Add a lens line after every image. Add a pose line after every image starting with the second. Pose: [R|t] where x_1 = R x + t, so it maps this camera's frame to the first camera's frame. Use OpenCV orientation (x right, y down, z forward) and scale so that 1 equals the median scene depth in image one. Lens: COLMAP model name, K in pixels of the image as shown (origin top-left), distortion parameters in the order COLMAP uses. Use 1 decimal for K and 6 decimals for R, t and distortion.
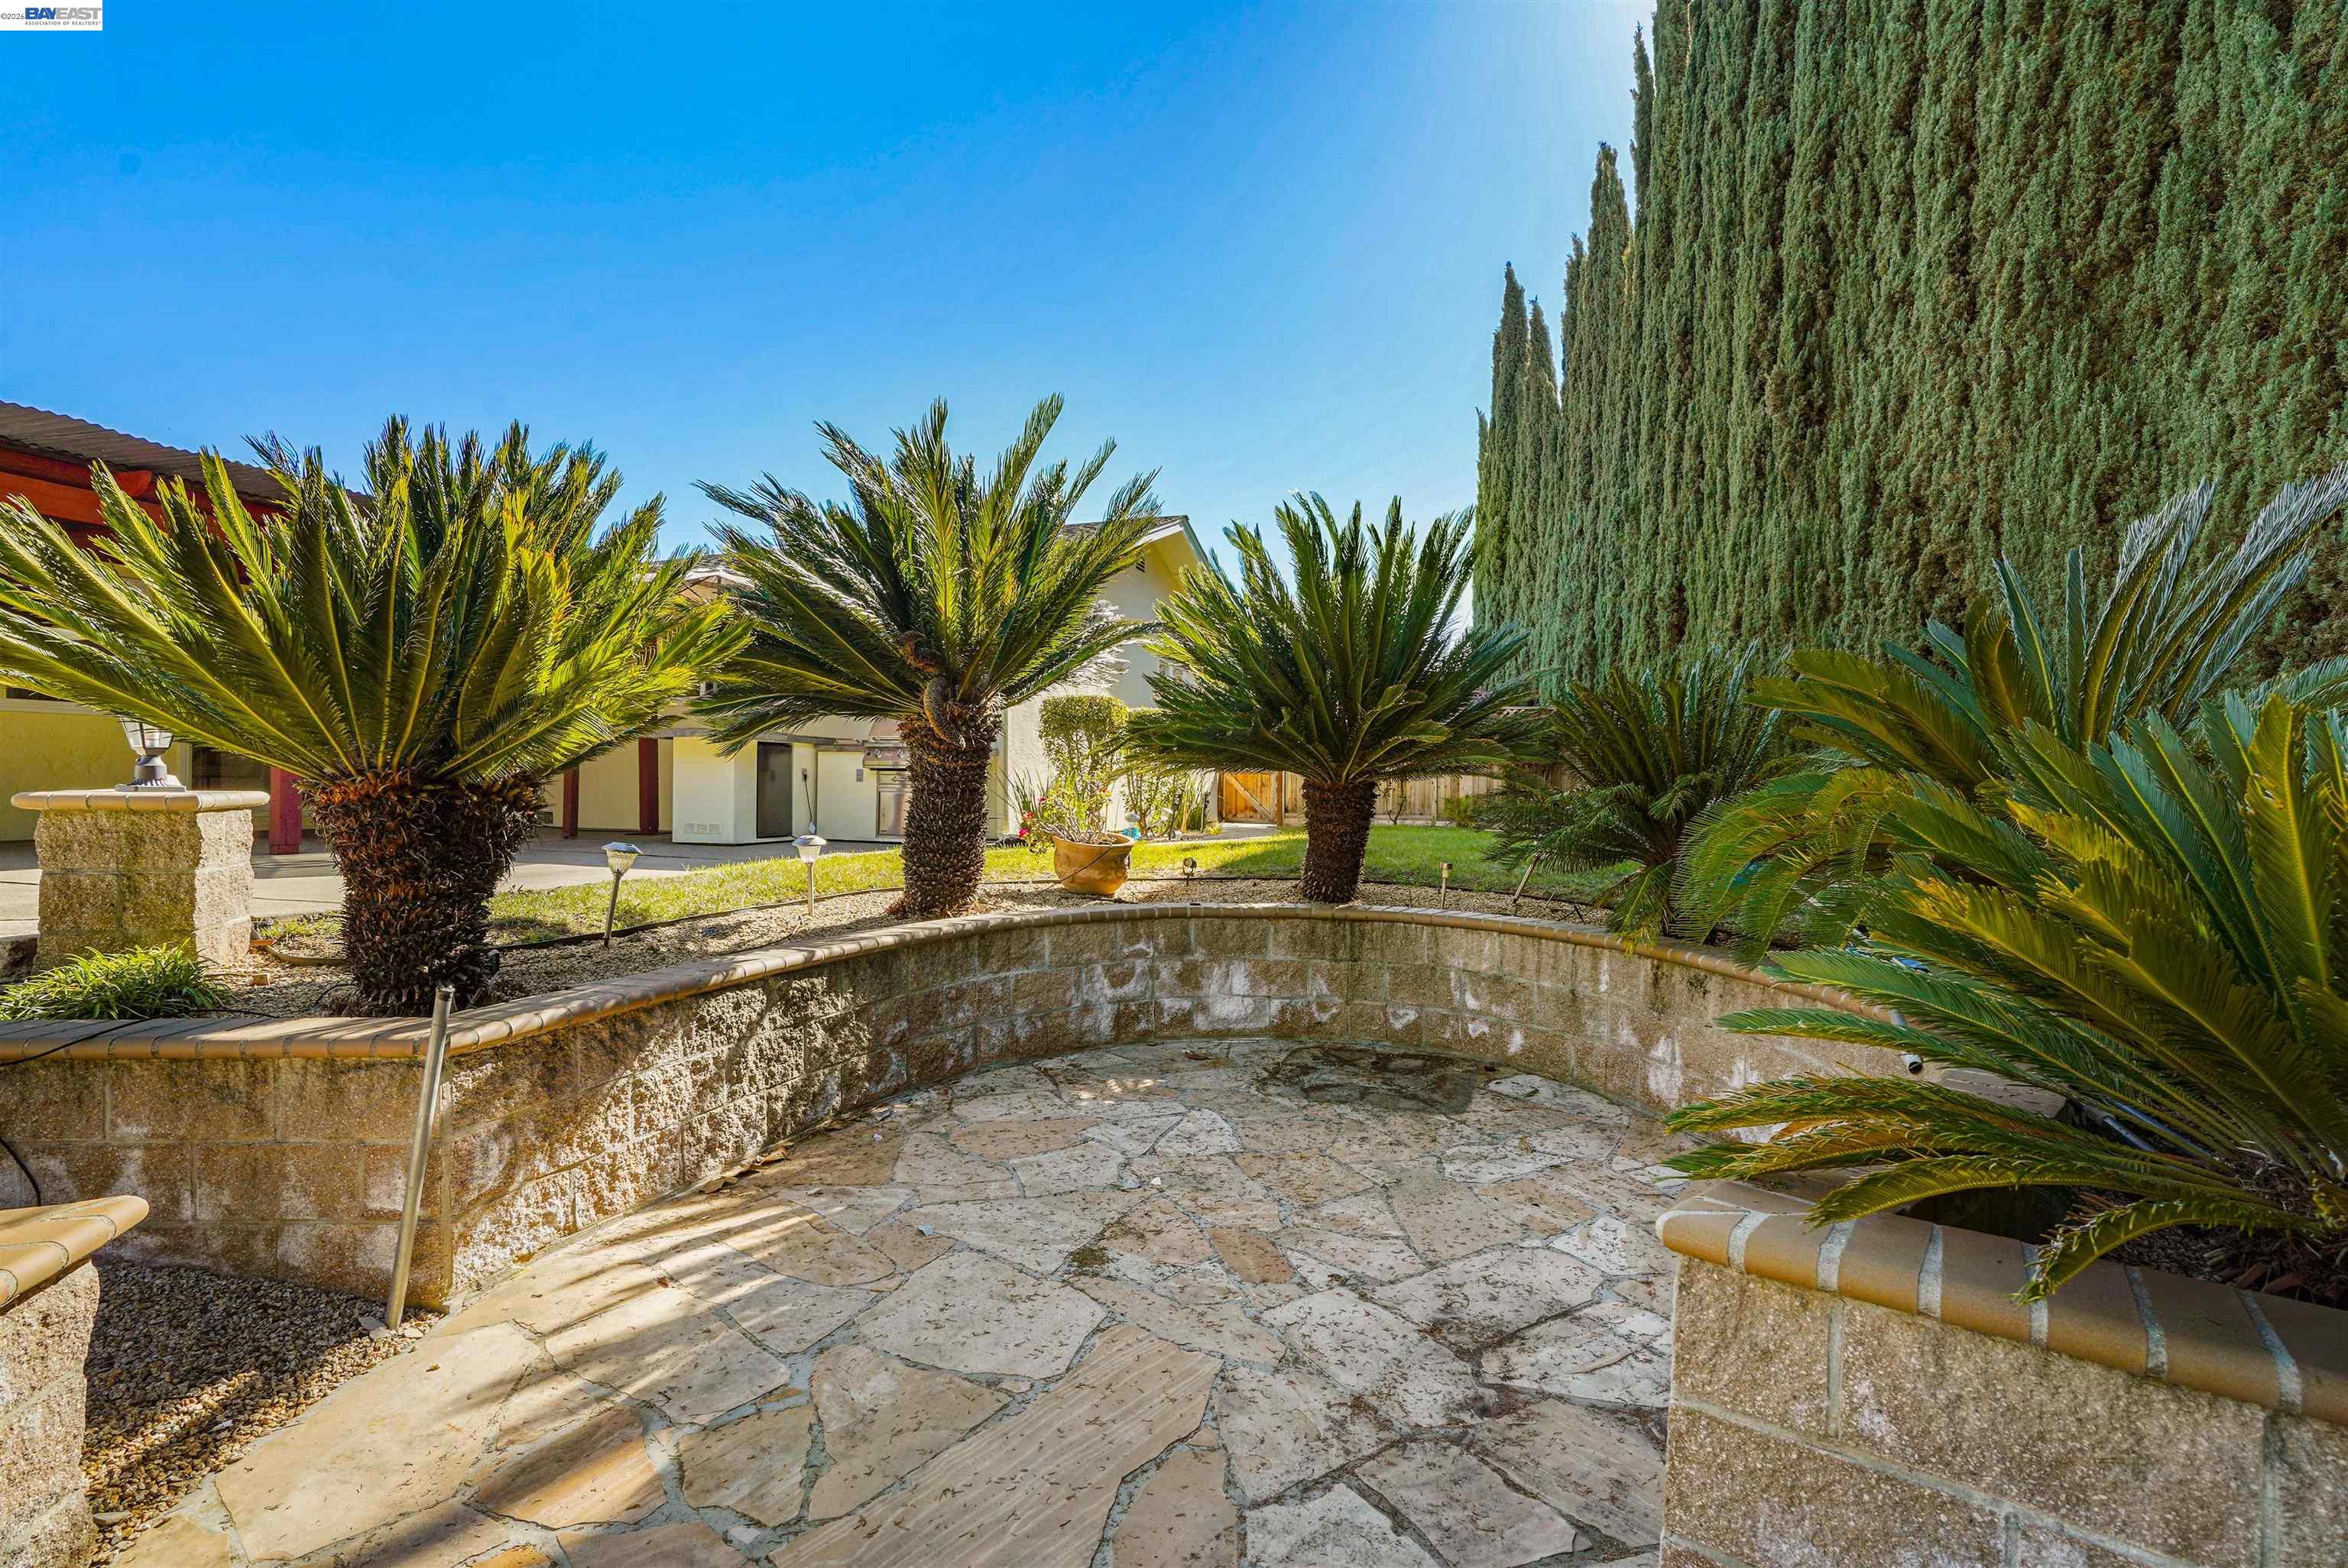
lens RADIAL K [[1040.0, 0, 1204.4], [0, 1040.0, 794.1], [0, 0, 1]] dist [-0.024502, 0.000150]
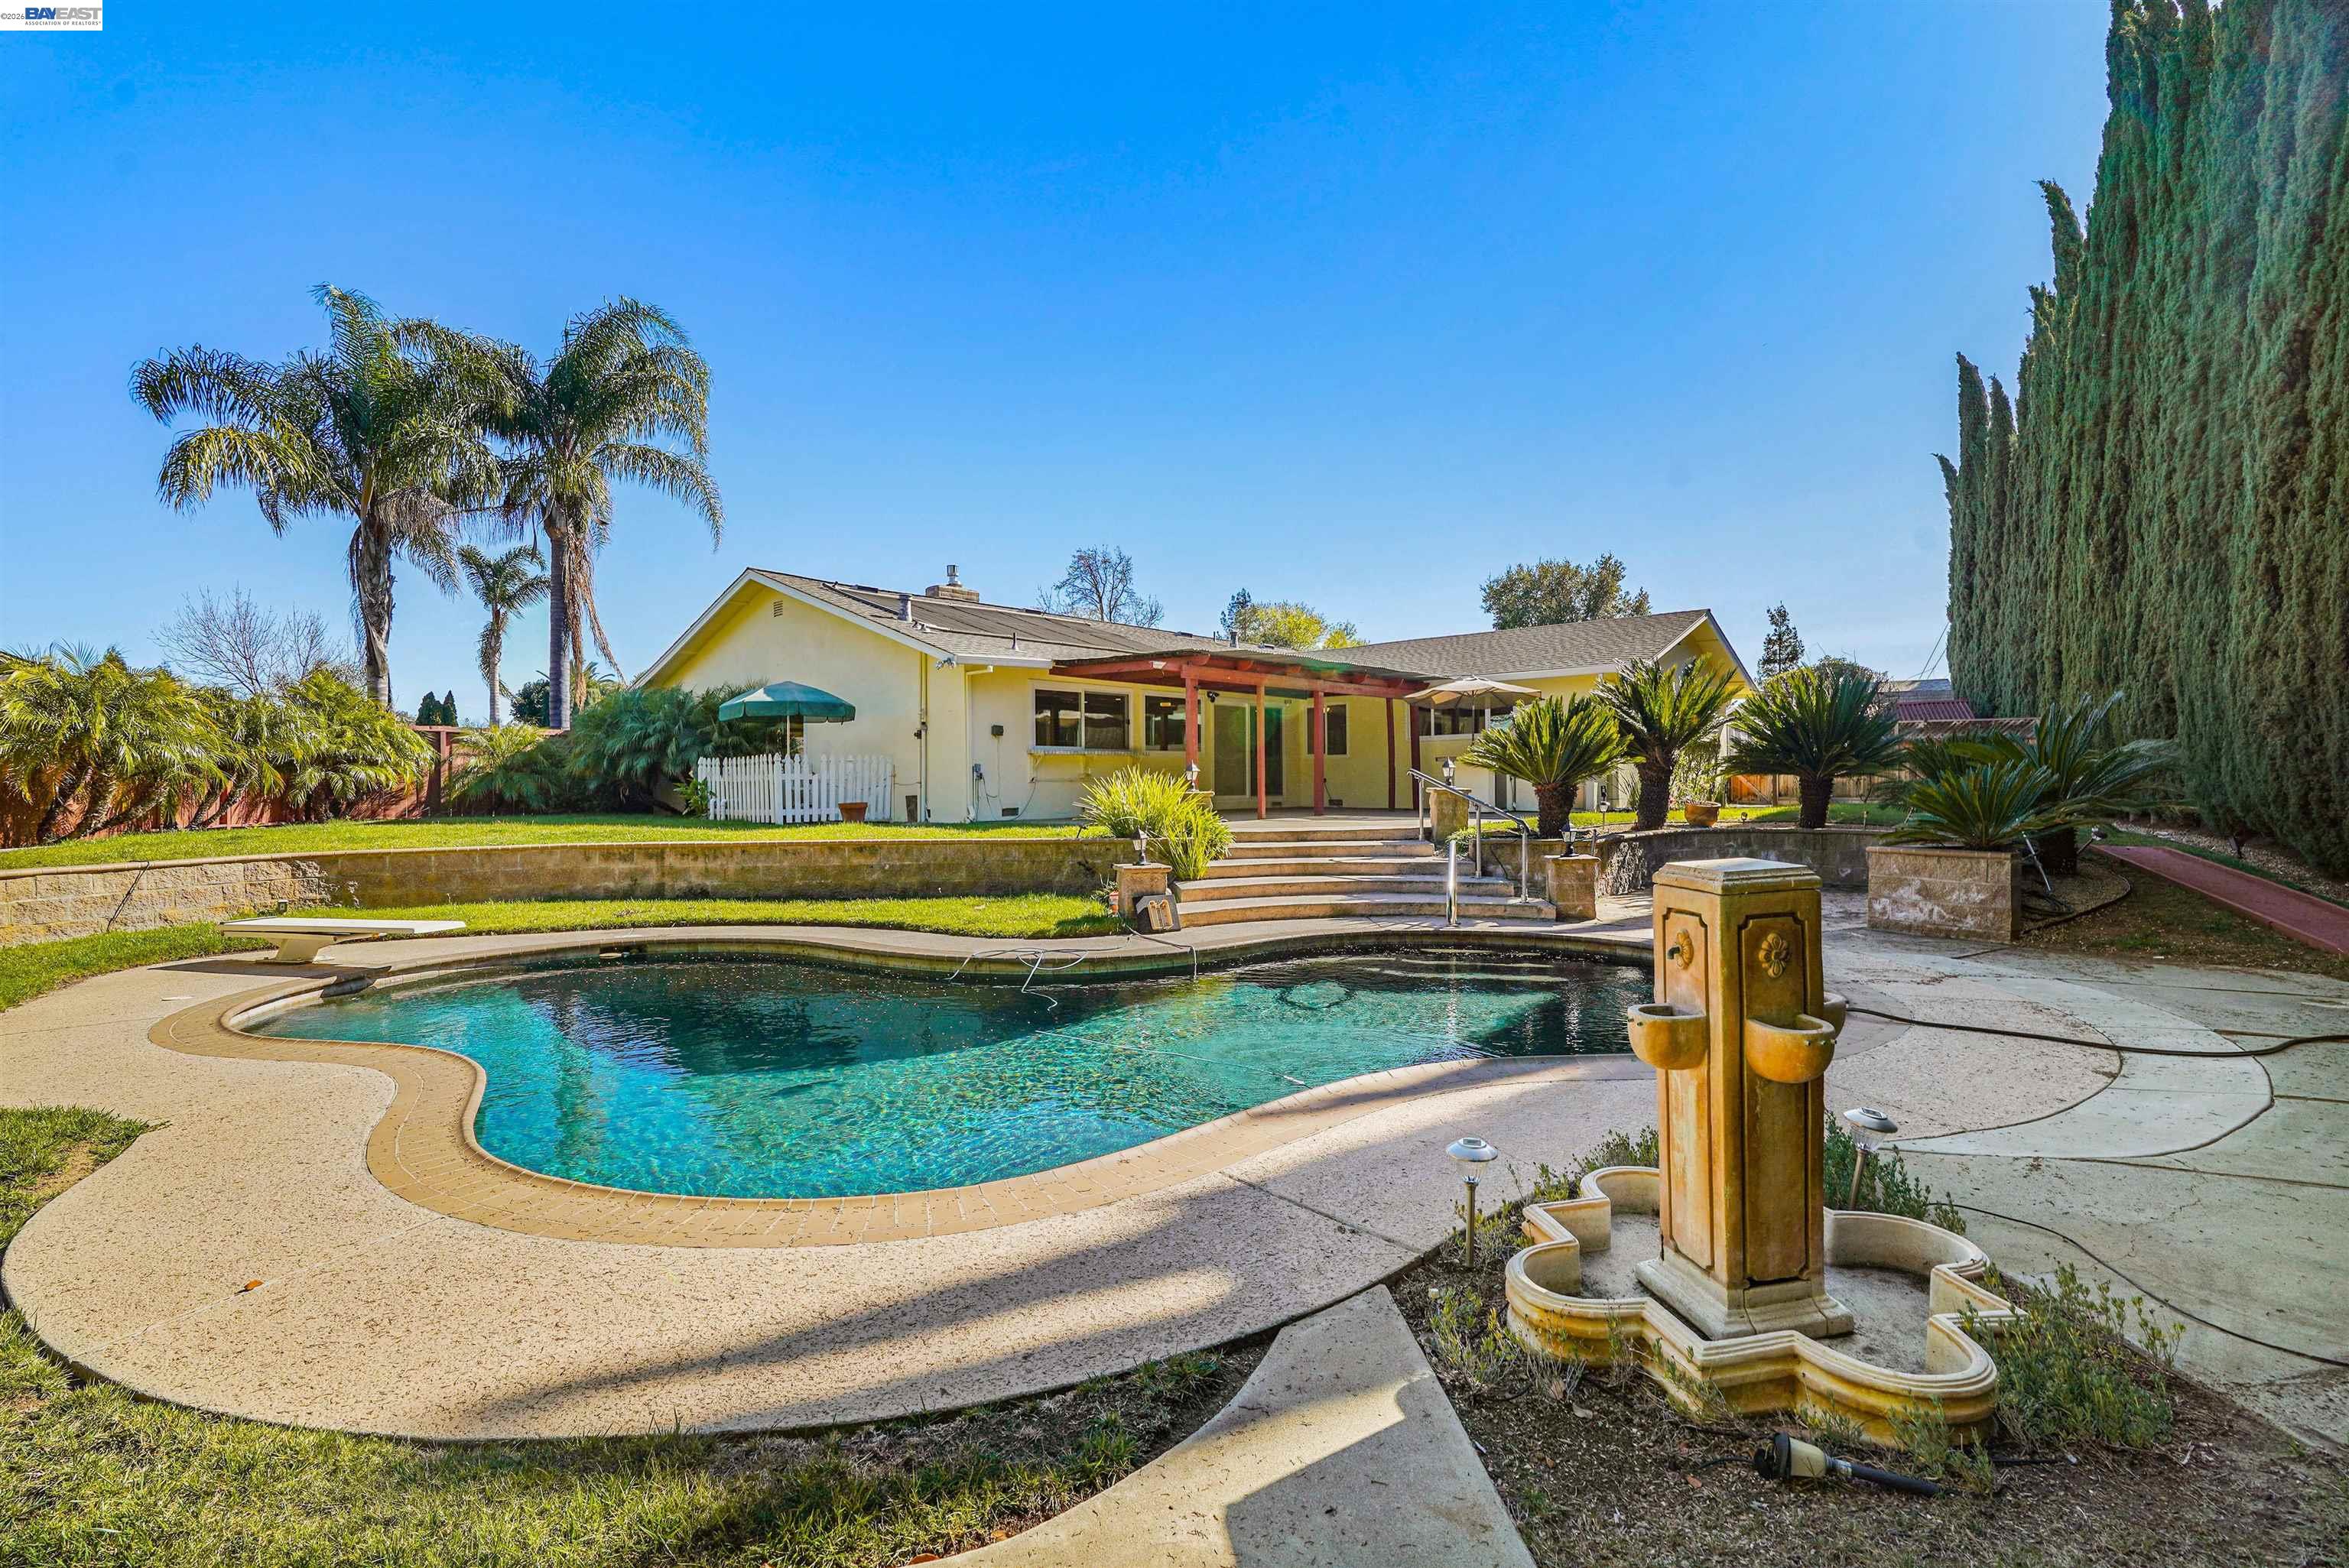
lens RADIAL K [[1108.8, 0, 1174.5], [0, 1108.8, 784.0], [0, 0, 1]] dist [-0.048490, 0.024992]
pose [[0.915966, -0.013969, -0.401012, -0.182701], [0.013523, 0.999901, -0.003943, -0.007534], [0.401028, -0.001811, 0.916064, -1.618946]]
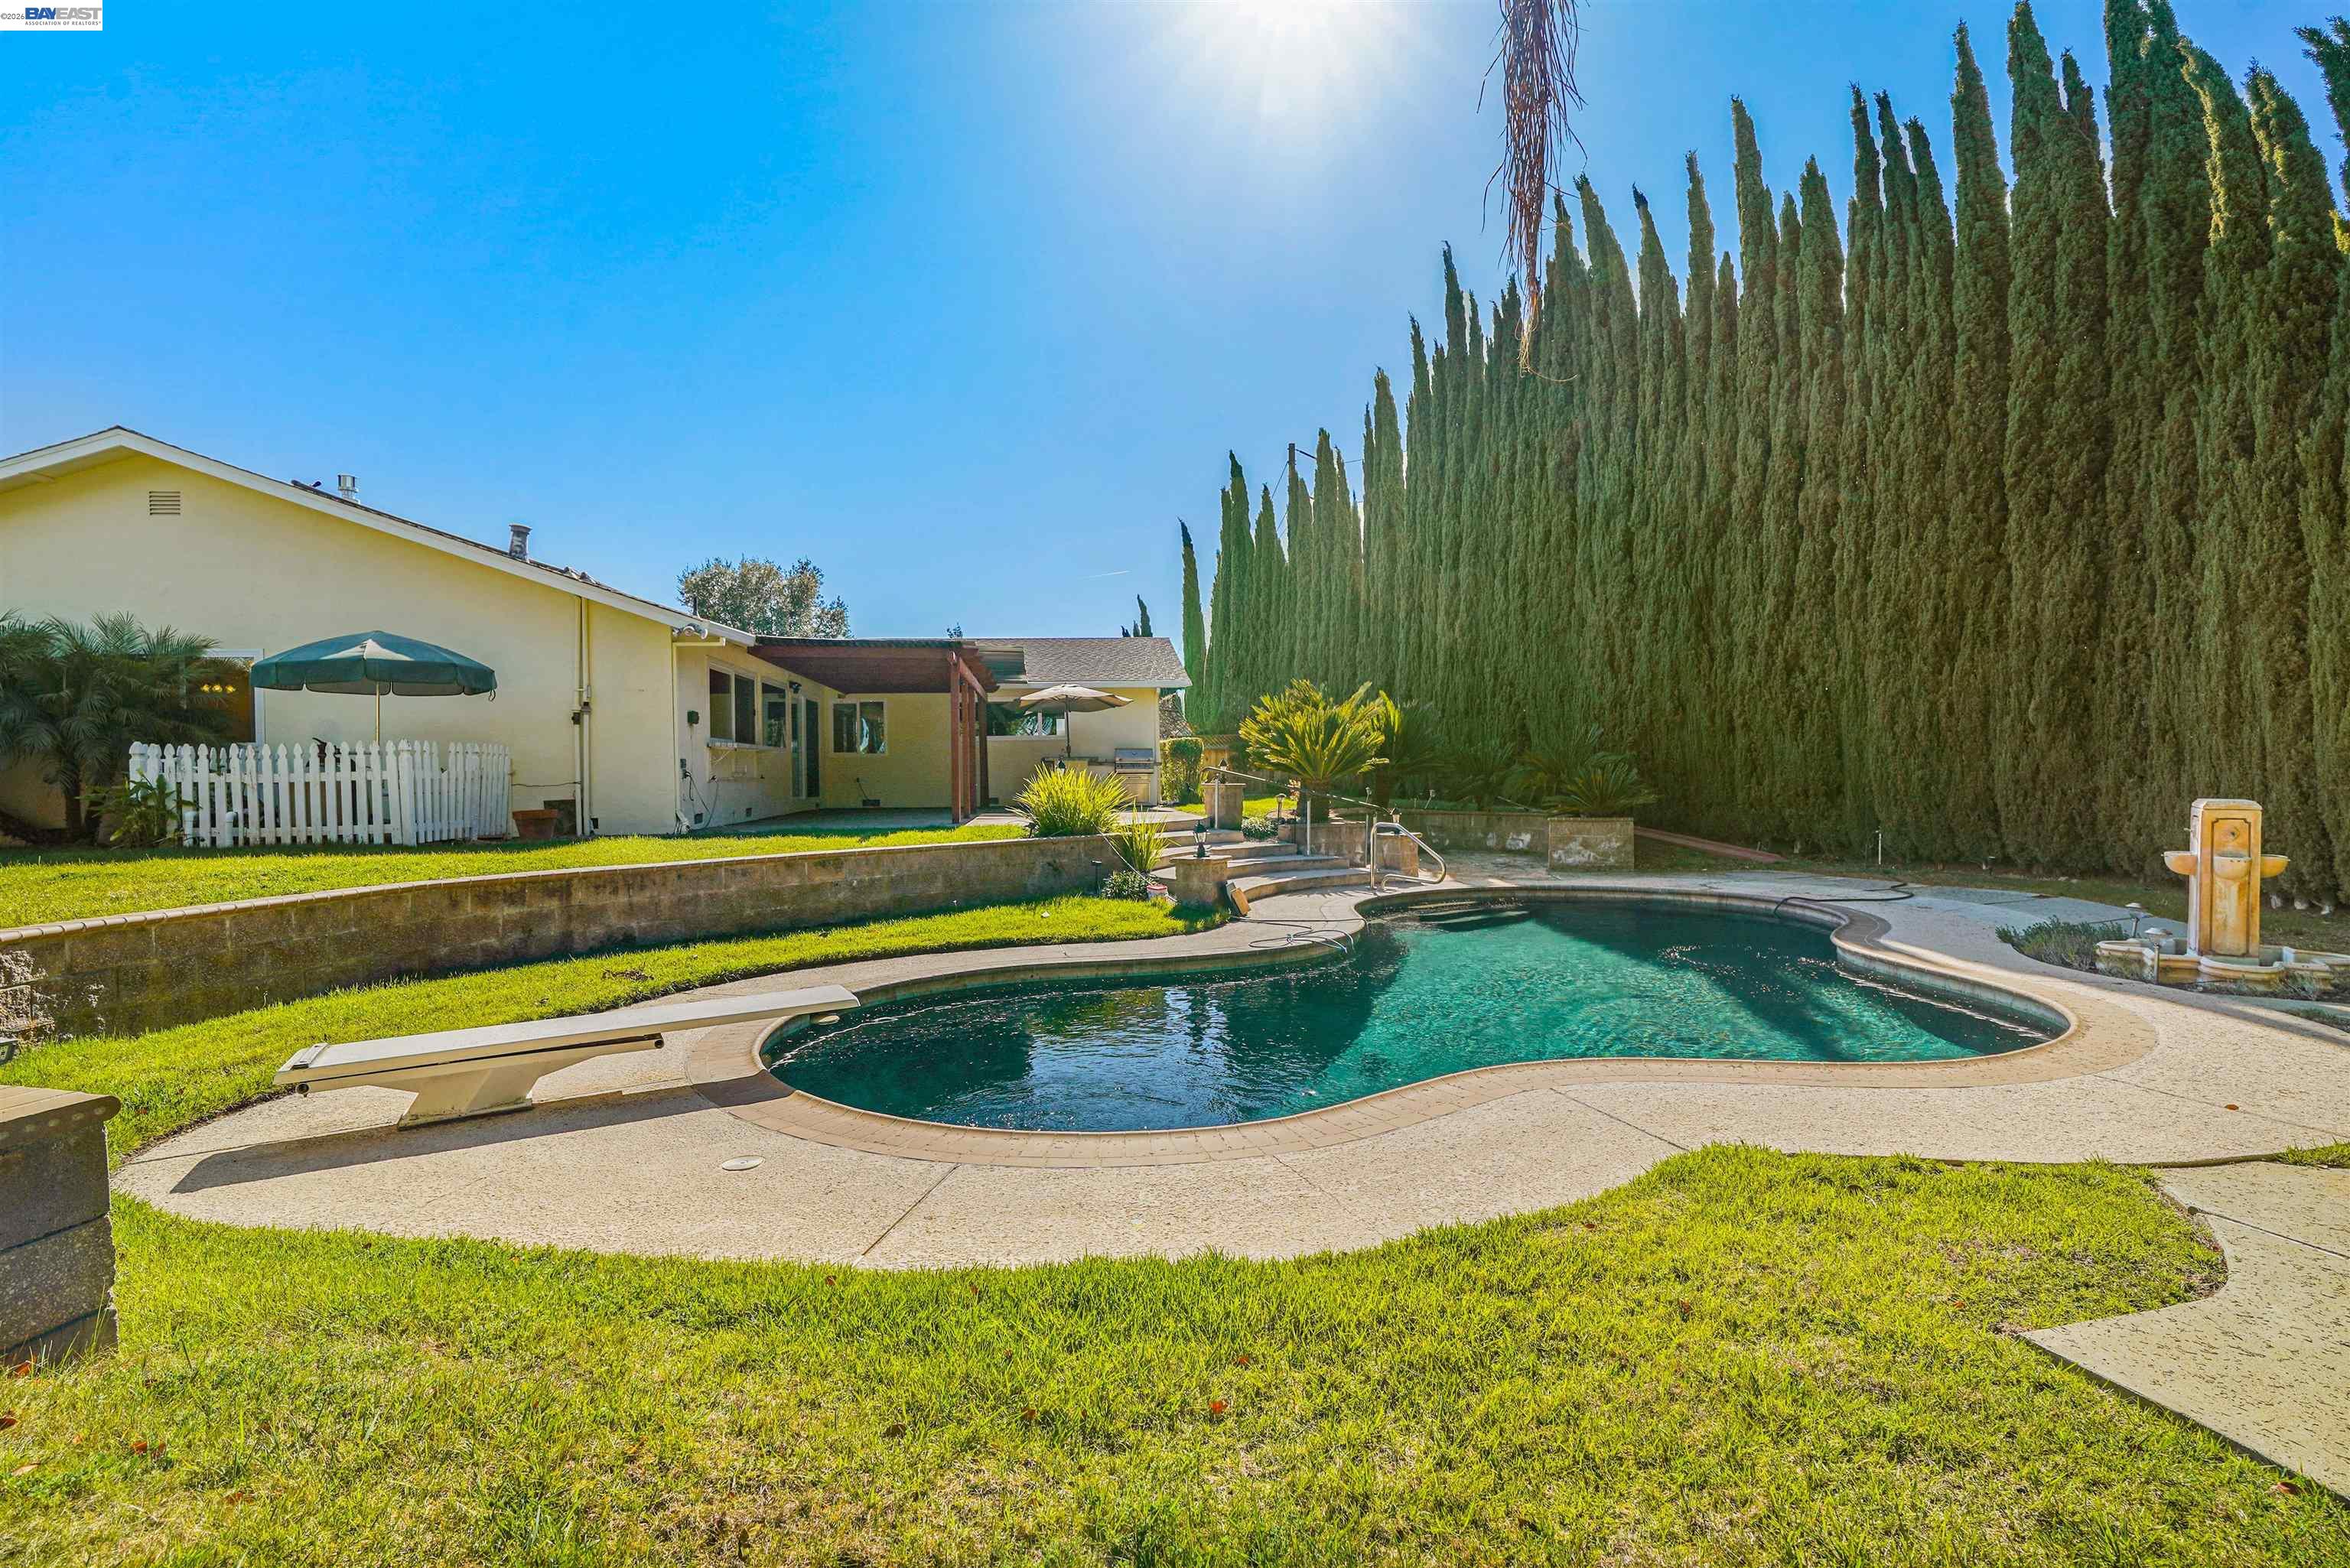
lens RADIAL K [[1109.3, 0, 1175.0], [0, 1109.3, 784.0], [0, 0, 1]] dist [-0.048490, 0.024992]
pose [[0.908359, -0.021408, 0.417643, -1.693481], [0.019512, 0.999771, 0.008810, -0.023976], [-0.417735, 0.000147, 0.908569, -1.678875]]
